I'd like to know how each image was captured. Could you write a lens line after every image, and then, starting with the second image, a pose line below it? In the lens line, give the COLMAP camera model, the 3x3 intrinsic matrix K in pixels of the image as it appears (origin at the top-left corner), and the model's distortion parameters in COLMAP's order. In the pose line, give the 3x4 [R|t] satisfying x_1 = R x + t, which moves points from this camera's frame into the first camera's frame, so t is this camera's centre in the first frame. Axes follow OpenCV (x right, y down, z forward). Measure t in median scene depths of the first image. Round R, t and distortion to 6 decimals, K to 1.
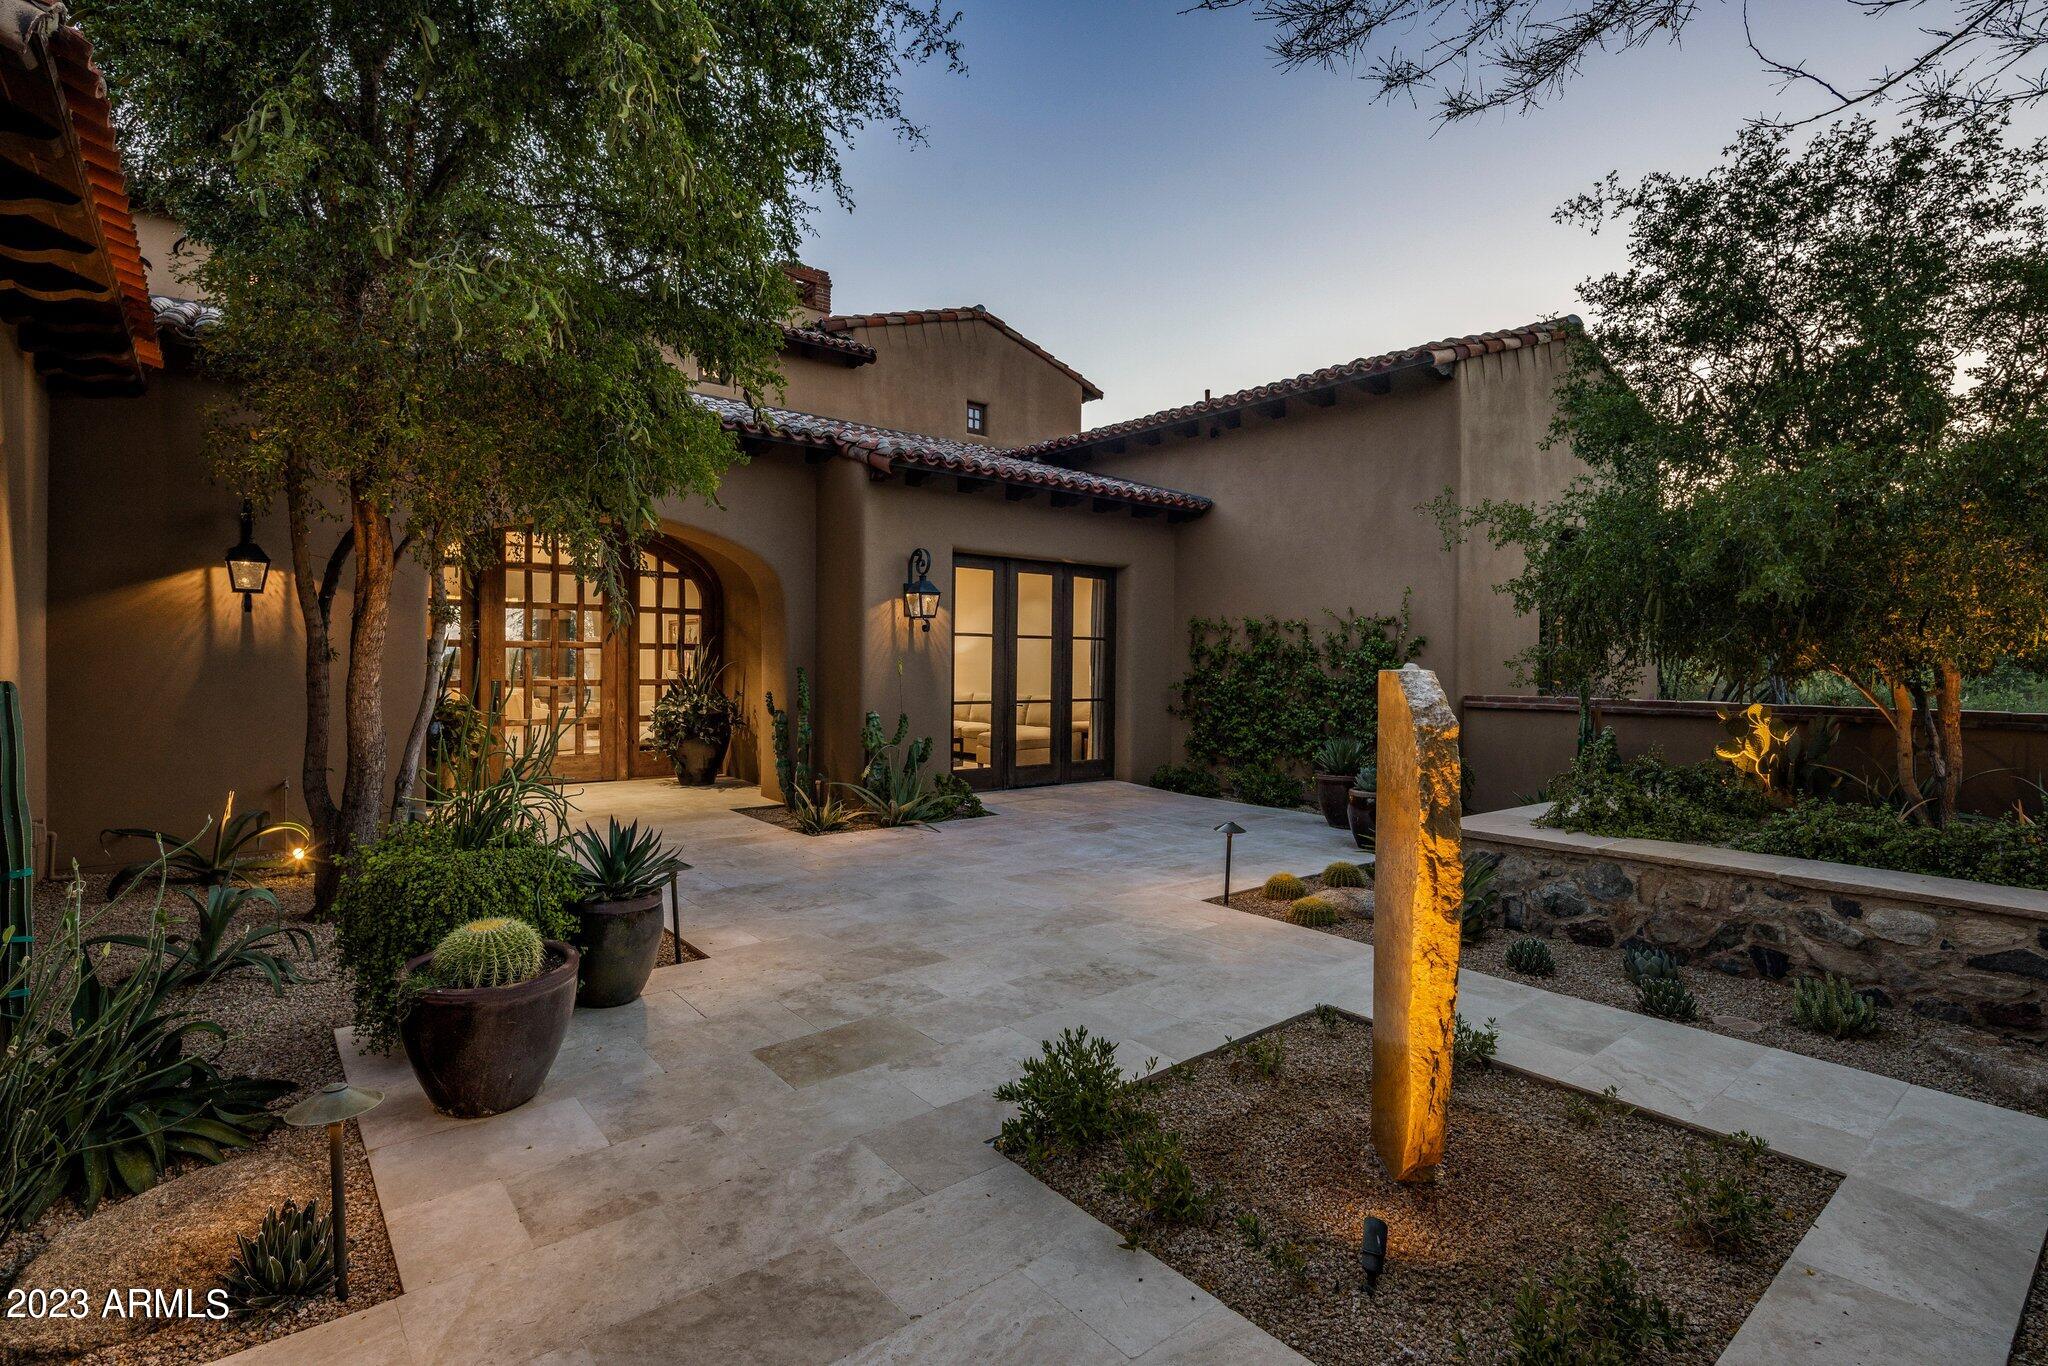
lens RADIAL K [[986.6, 0, 1037.7], [0, 986.6, 678.9], [0, 0, 1]] dist [0.005479, -0.005767]
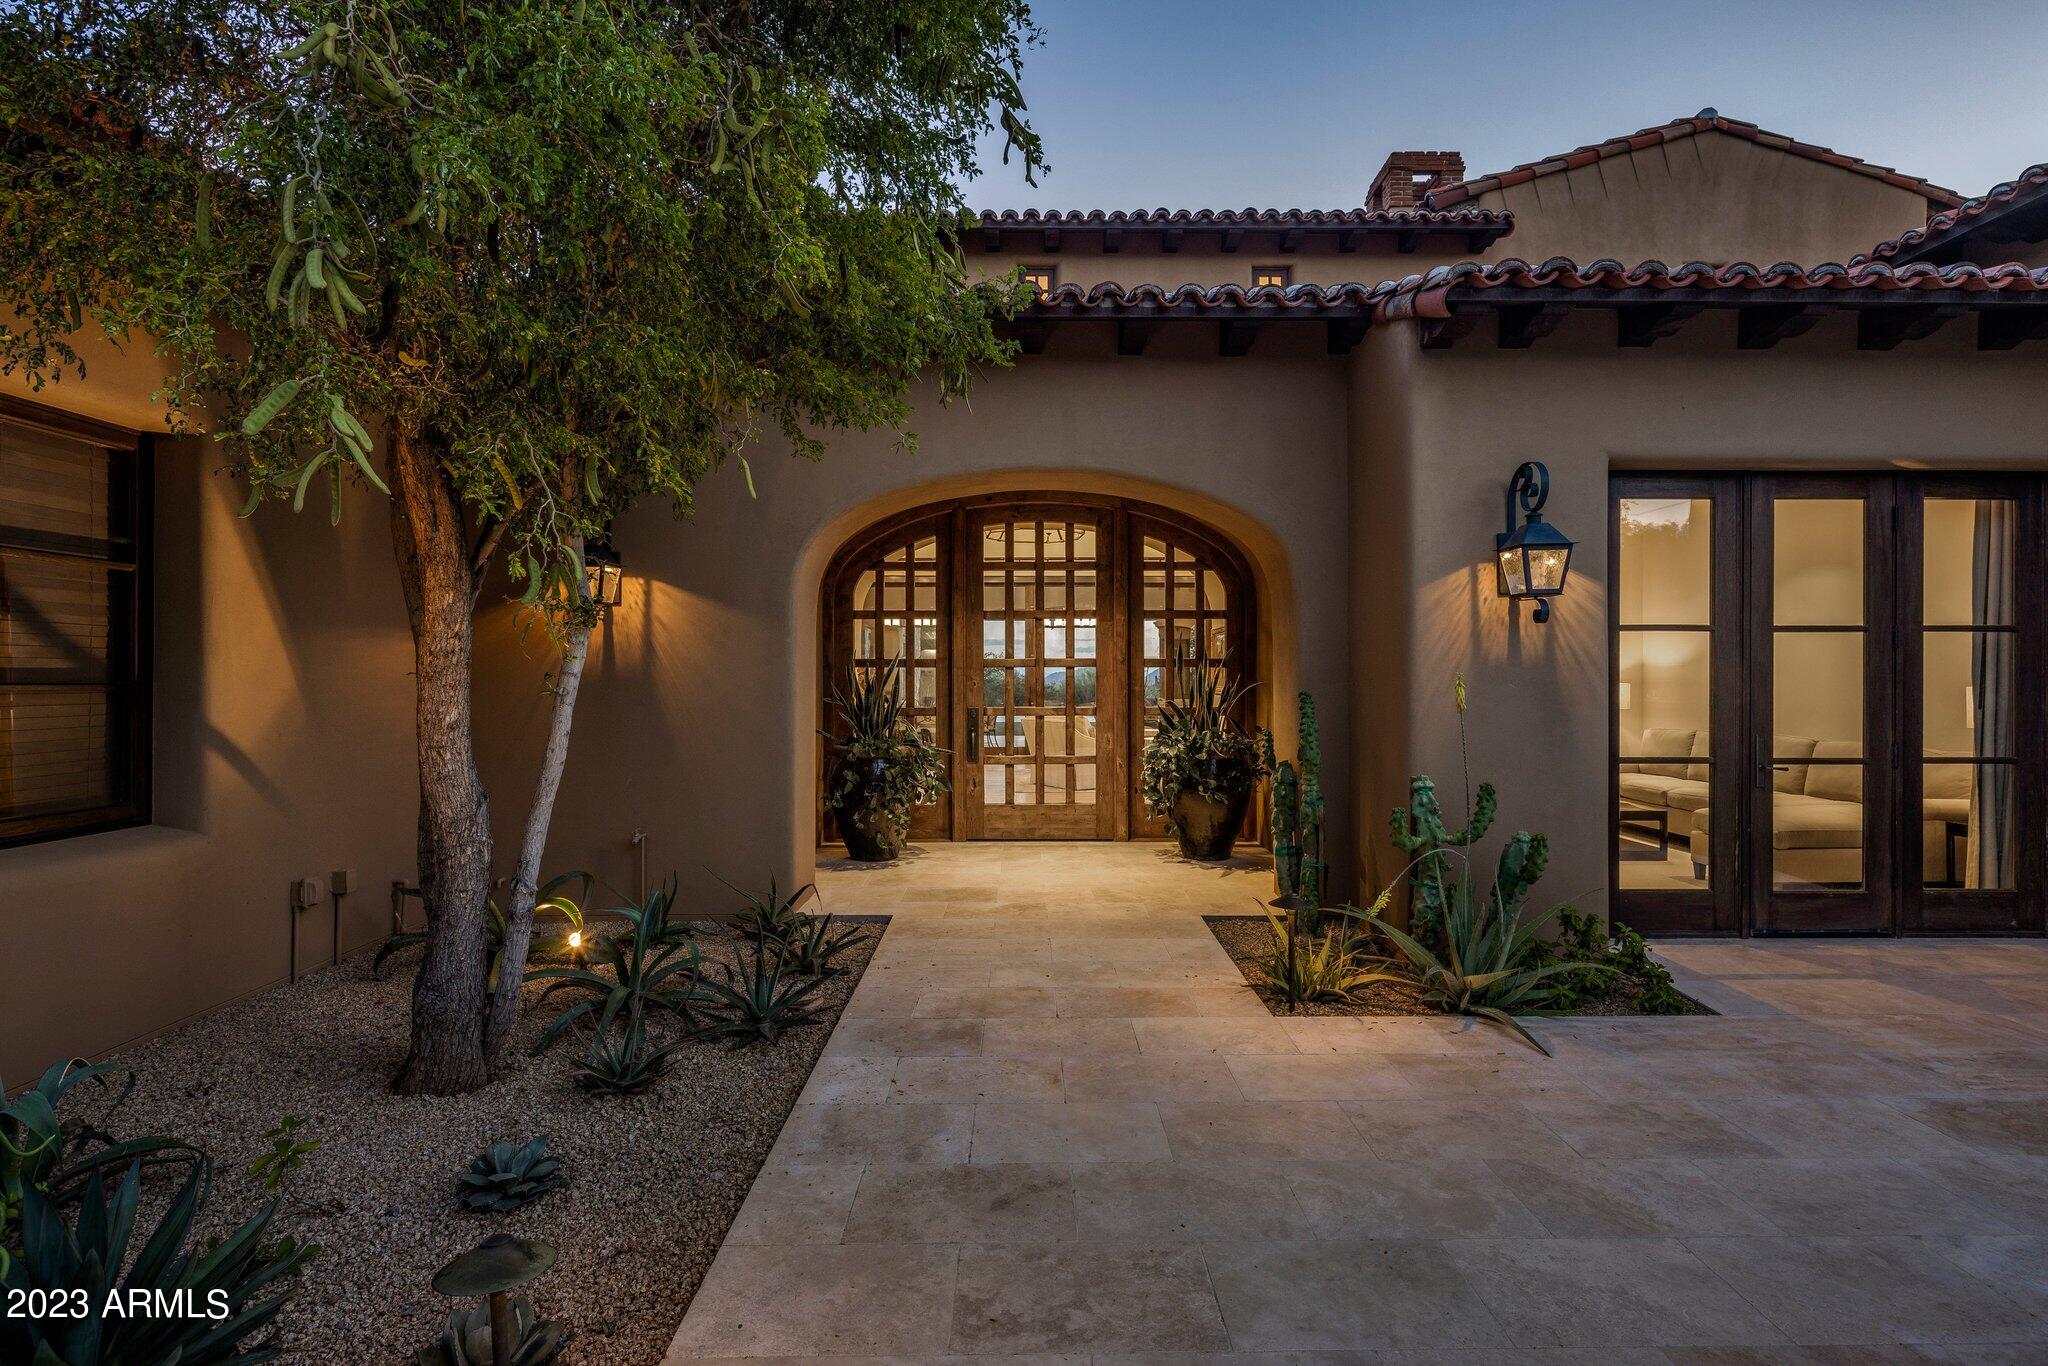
lens RADIAL K [[989.2, 0, 1024.5], [0, 989.2, 678.6], [0, 0, 1]] dist [0.001415, -0.001328]
pose [[0.771342, -0.008895, -0.636359, 0.005430], [-0.003739, 0.999822, -0.018508, -0.007202], [0.636410, 0.016656, 0.771171, 0.375612]]
